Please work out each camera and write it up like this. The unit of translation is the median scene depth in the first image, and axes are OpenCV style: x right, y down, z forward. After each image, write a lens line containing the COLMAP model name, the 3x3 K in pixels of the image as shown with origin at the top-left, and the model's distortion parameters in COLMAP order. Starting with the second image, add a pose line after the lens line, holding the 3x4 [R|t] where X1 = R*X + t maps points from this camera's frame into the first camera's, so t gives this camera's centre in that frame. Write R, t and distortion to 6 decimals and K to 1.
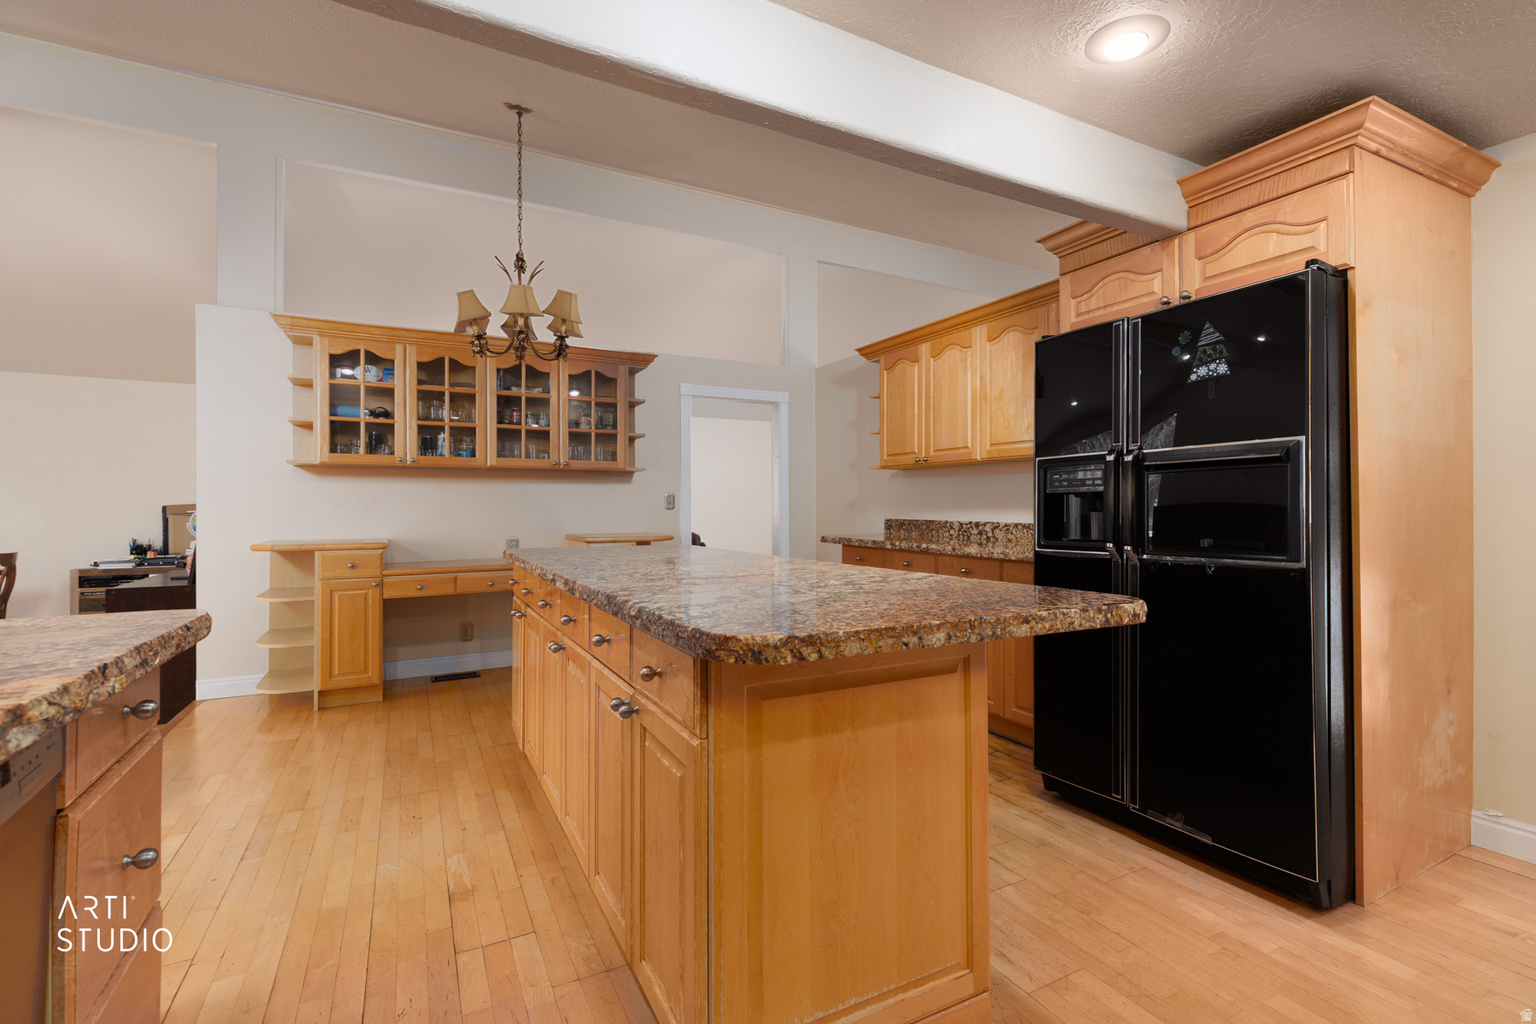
lens RADIAL K [[697.3, 0, 772.9], [0, 697.3, 506.5], [0, 0, 1]] dist [0.001391, 0.000038]
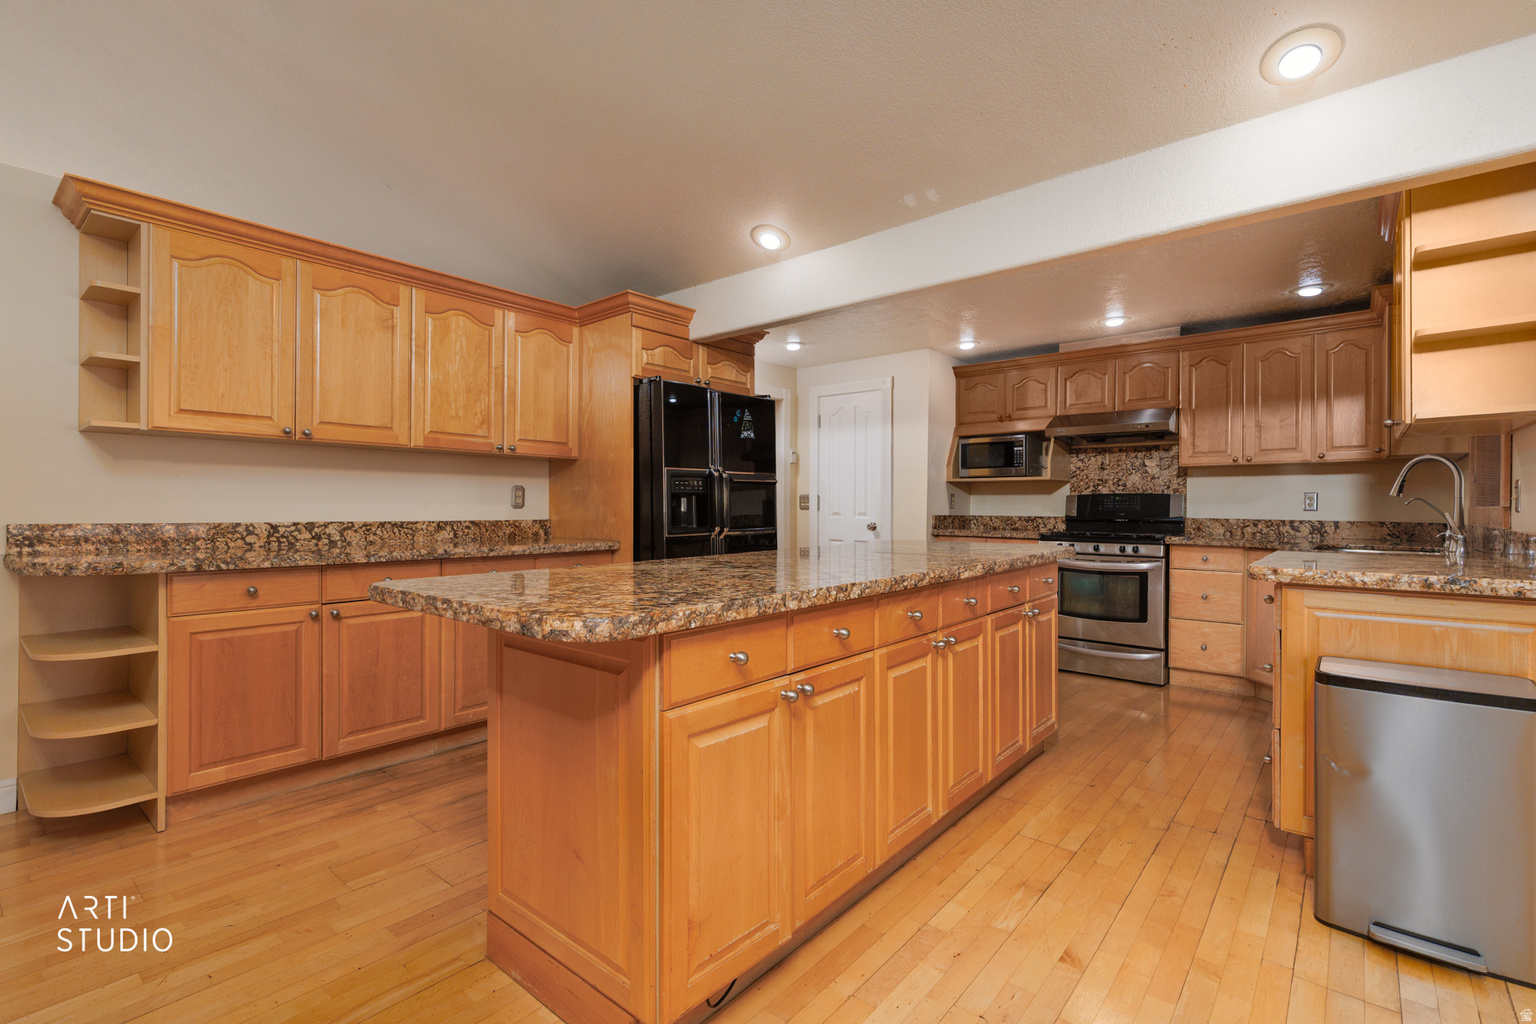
lens RADIAL K [[697.3, 0, 768.9], [0, 697.3, 504.4], [0, 0, 1]] dist [0.001391, 0.000038]
pose [[-0.383190, -0.007004, 0.923643, -0.612307], [-0.009099, 0.999951, 0.003808, -0.004792], [-0.923625, -0.006945, -0.383235, 0.875102]]
